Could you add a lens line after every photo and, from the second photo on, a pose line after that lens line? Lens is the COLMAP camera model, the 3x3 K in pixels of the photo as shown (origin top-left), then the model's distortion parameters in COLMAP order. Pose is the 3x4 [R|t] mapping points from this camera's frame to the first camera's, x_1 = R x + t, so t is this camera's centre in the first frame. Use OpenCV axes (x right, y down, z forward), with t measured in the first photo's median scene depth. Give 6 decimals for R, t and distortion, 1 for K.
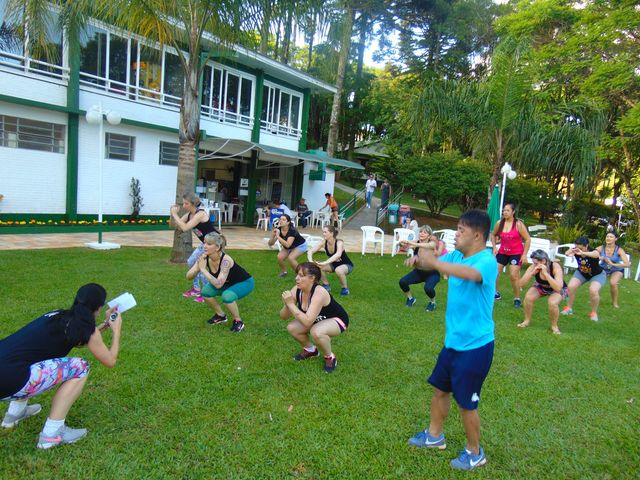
lens RADIAL K [[475.3, 0, 317.8], [0, 475.3, 237.8], [0, 0, 1]] dist [-0.011910, 0.039070]
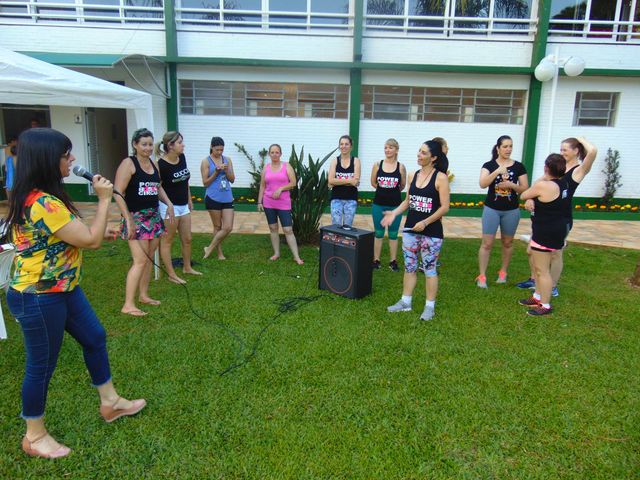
lens RADIAL K [[475.3, 0, 326.3], [0, 475.3, 237.3], [0, 0, 1]] dist [-0.011910, 0.039070]
pose [[0.582565, 0.101458, -0.806427, -0.027780], [-0.057089, 0.994836, 0.083921, -0.024046], [0.810777, -0.002852, 0.585349, 0.192458]]
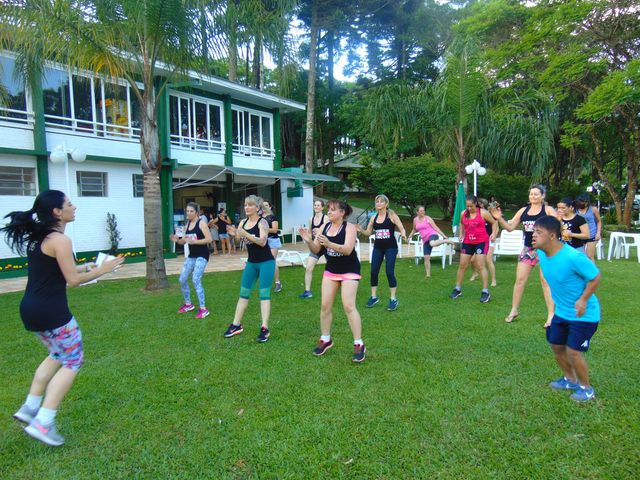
lens RADIAL K [[475.3, 0, 318.0], [0, 475.3, 237.7], [0, 0, 1]] dist [-0.011910, 0.039070]
pose [[0.994252, -0.105874, 0.015946, 0.031817], [0.106382, 0.993695, -0.035400, 0.009097], [-0.012098, 0.036893, 0.999246, -0.010841]]
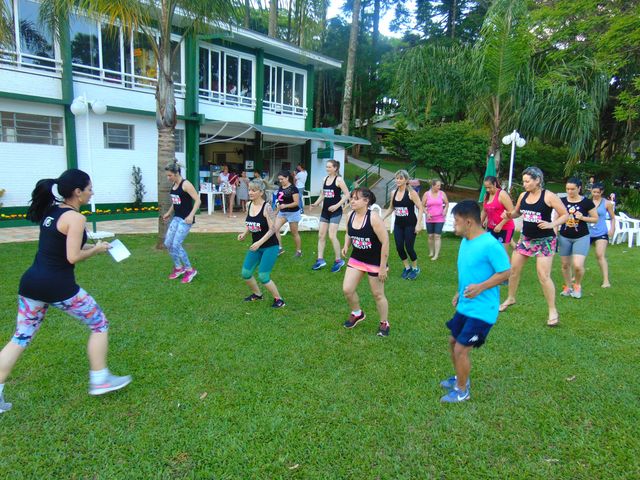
lens RADIAL K [[475.3, 0, 318.4], [0, 475.3, 237.1], [0, 0, 1]] dist [-0.011910, 0.039070]
pose [[0.997039, -0.040771, -0.065205, 0.062785], [0.043647, 0.998108, 0.043314, -0.001493], [0.063316, -0.046032, 0.996931, 0.008518]]
